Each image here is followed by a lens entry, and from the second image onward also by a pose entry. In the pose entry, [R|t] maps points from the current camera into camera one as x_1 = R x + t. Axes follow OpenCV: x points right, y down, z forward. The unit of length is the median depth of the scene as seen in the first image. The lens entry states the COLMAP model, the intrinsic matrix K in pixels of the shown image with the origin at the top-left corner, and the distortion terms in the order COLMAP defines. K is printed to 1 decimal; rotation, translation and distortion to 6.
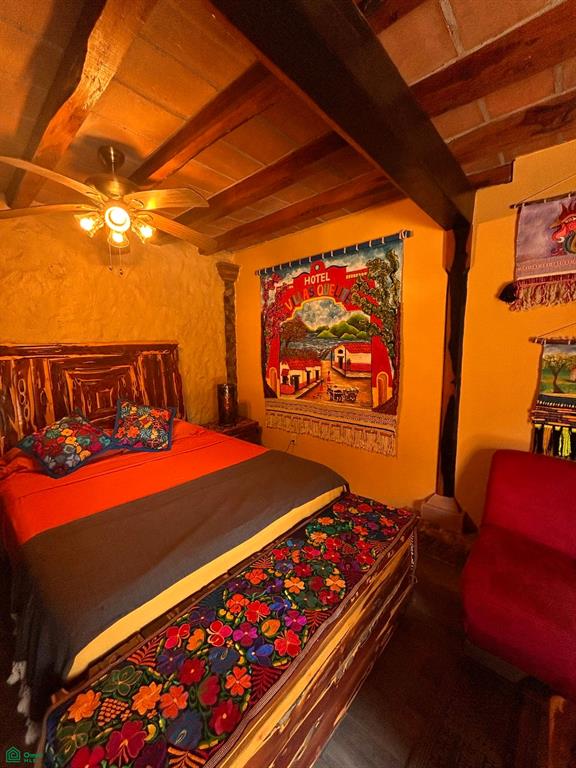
lens RADIAL K [[310.8, 0, 285.5], [0, 310.8, 384.9], [0, 0, 1]] dist [-0.000332, 0.001287]
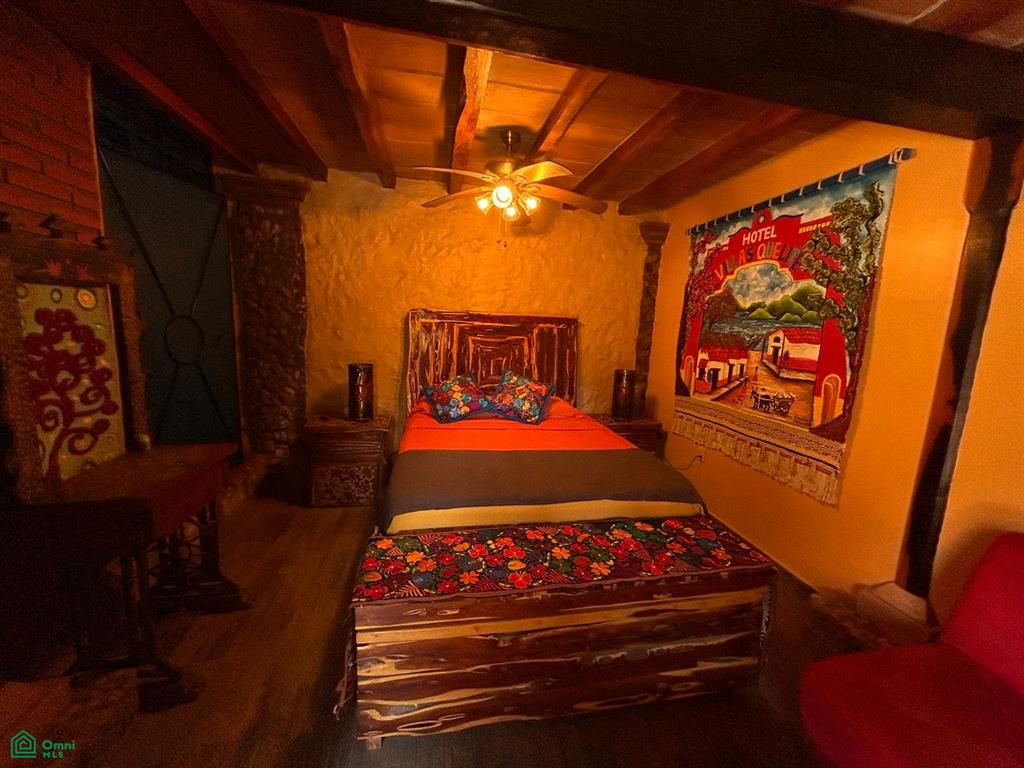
lens RADIAL K [[414.3, 0, 515.6], [0, 414.3, 384.3], [0, 0, 1]] dist [-0.000332, 0.001287]
pose [[0.803690, 0.140523, -0.578217, 0.295290], [-0.137858, 0.989249, 0.048799, 0.029643], [0.578858, 0.040492, 0.814422, -0.094013]]
